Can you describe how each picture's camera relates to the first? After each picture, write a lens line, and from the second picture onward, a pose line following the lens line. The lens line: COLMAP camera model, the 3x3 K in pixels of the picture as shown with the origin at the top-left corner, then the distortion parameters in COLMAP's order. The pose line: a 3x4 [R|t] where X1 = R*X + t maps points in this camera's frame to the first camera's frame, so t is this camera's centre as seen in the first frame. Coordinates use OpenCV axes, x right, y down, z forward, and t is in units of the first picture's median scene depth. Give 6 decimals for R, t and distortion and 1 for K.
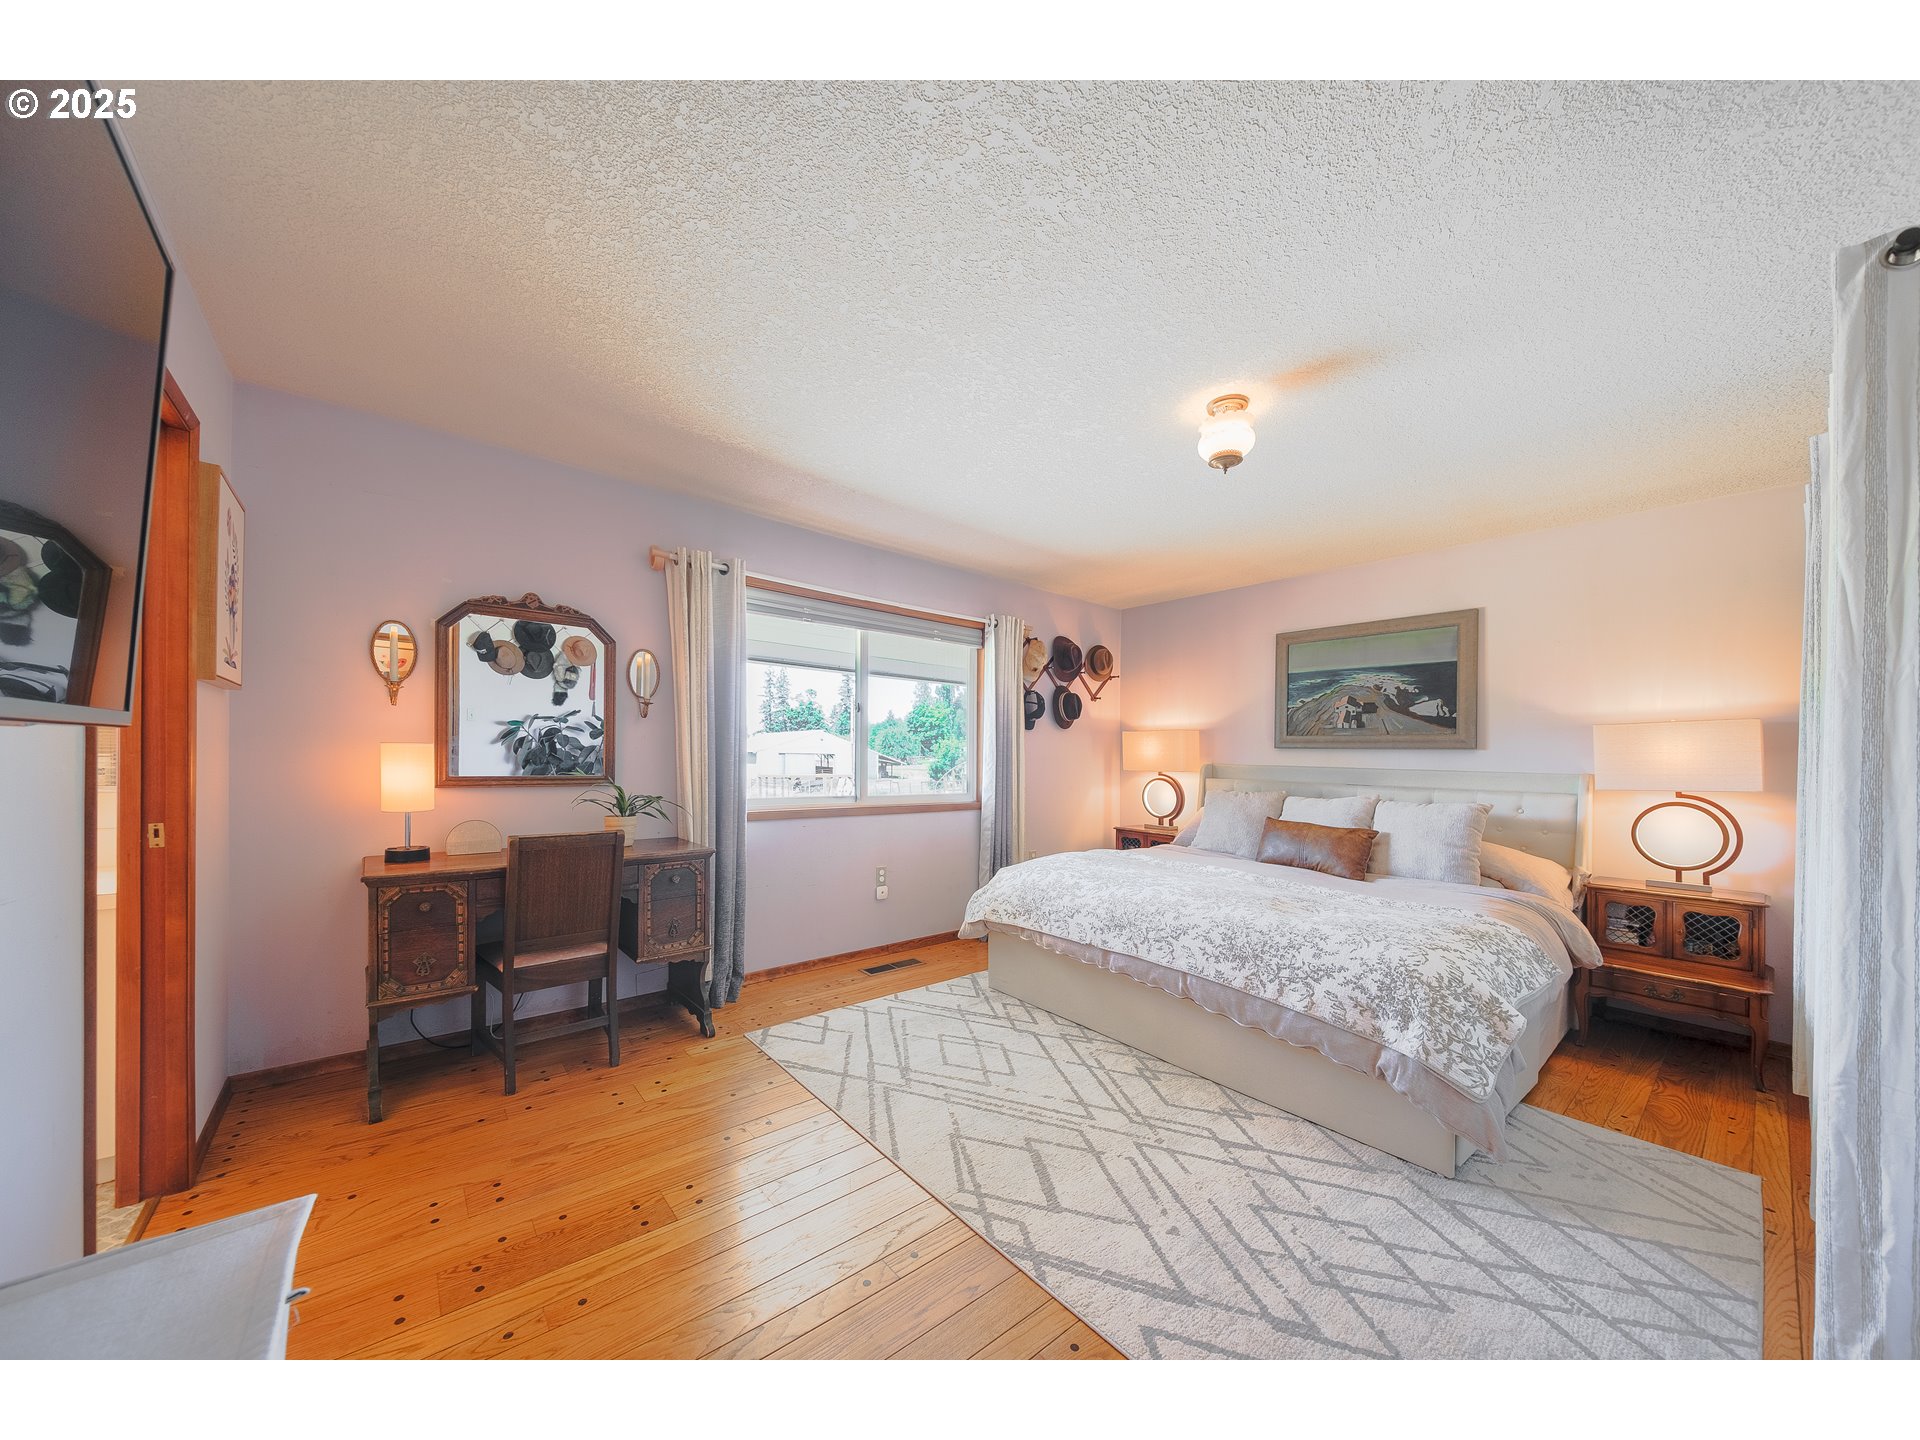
lens RADIAL K [[667.1, 0, 958.3], [0, 667.1, 751.1], [0, 0, 1]] dist [0.007279, -0.006898]
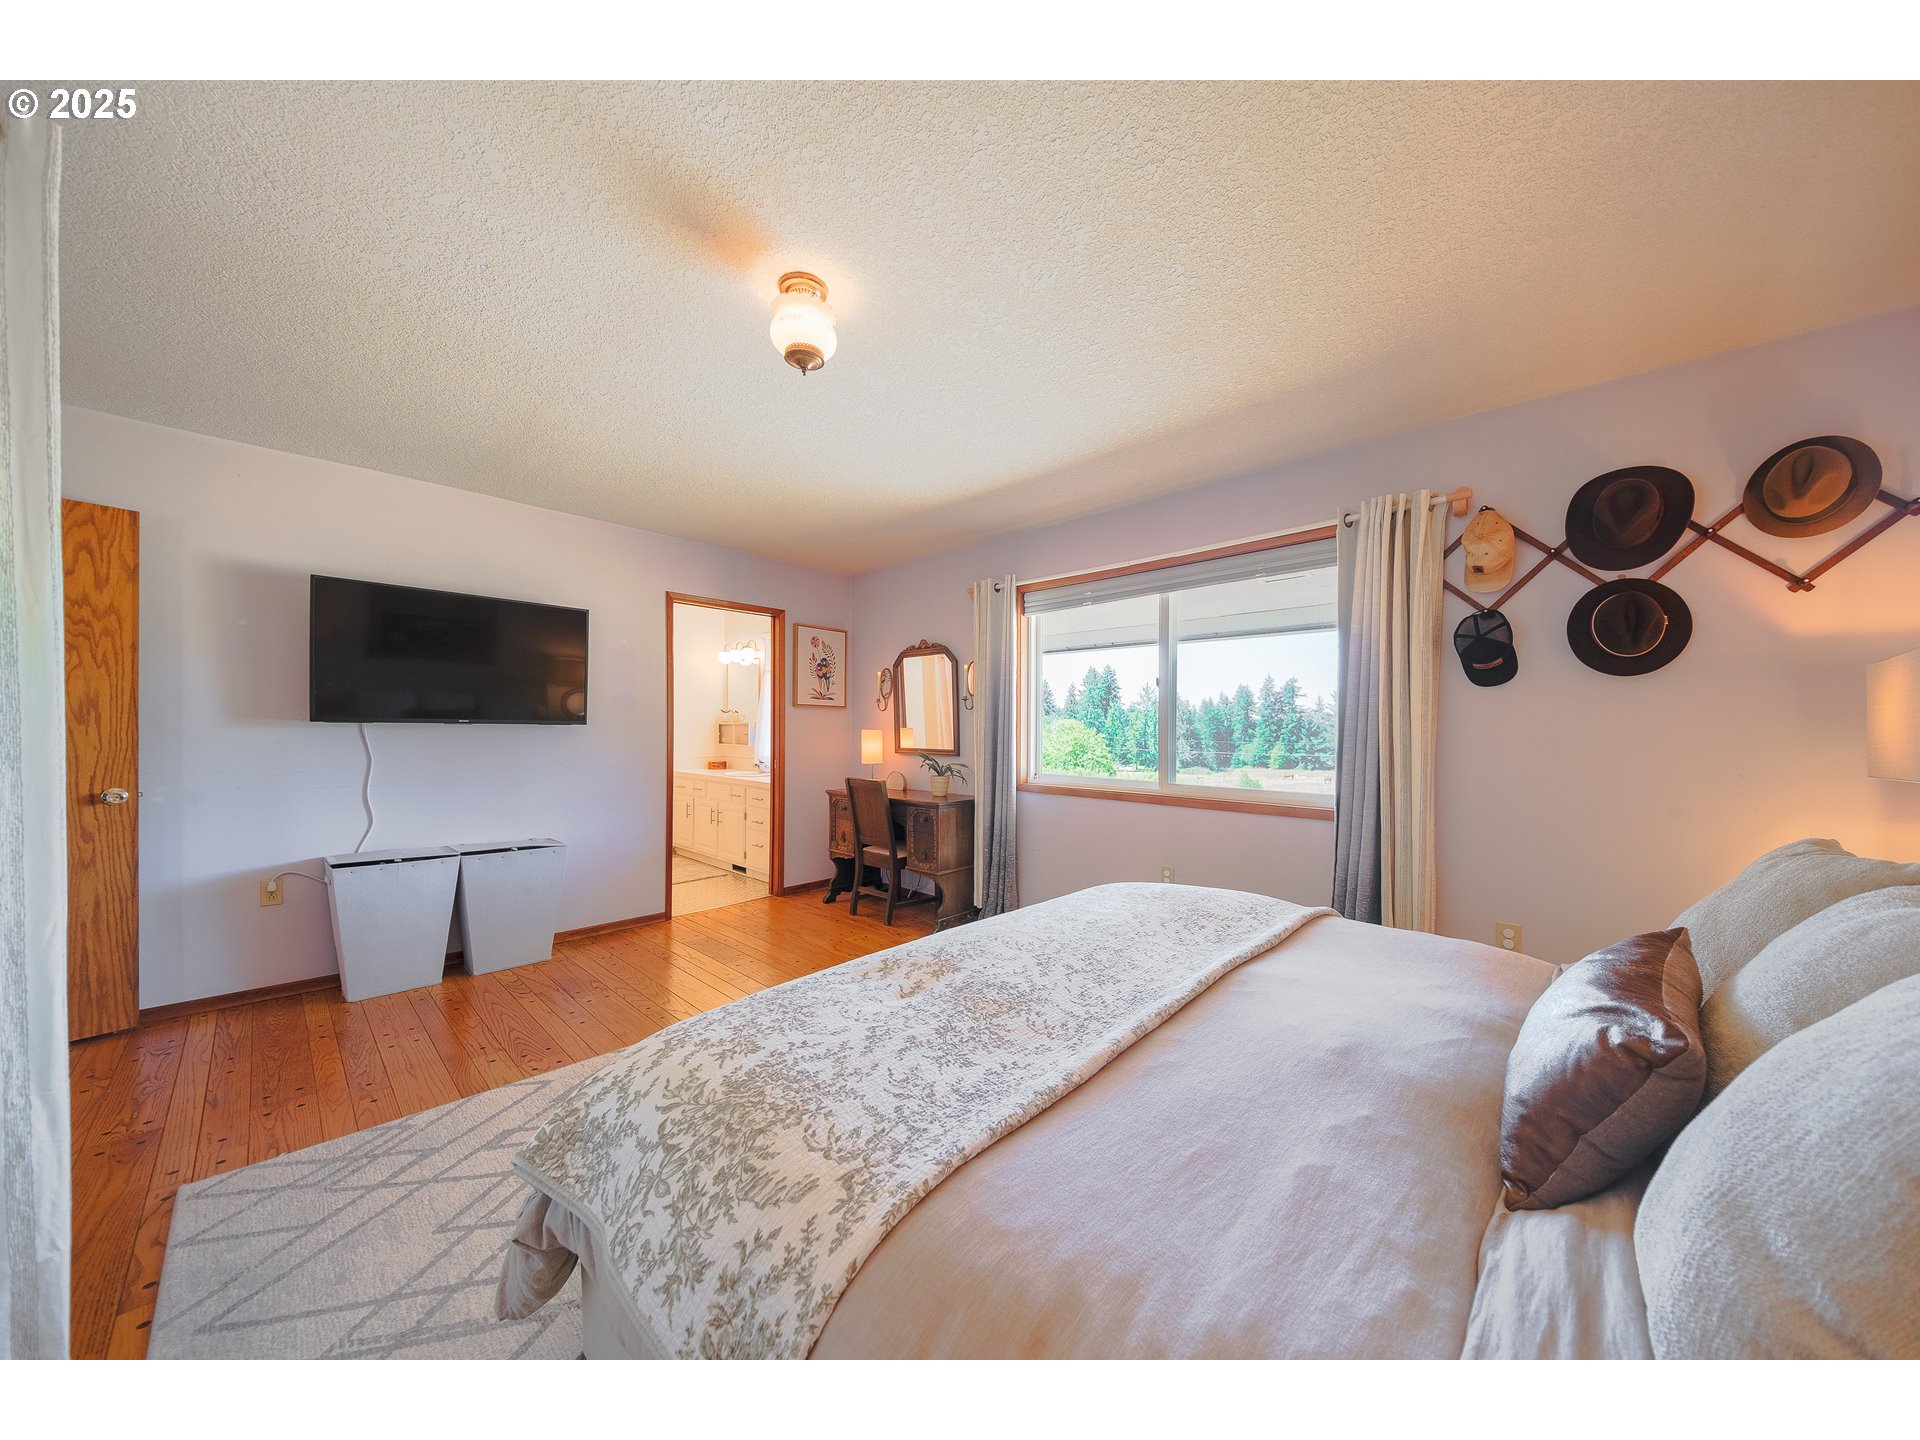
lens RADIAL K [[667.1, 0, 958.3], [0, 667.1, 751.1], [0, 0, 1]] dist [0.007279, -0.006898]
pose [[0.119236, 0.005637, -0.992850, 1.042958], [-0.002223, 0.999983, 0.005410, 0.031126], [0.992864, 0.001562, 0.119246, 0.935926]]
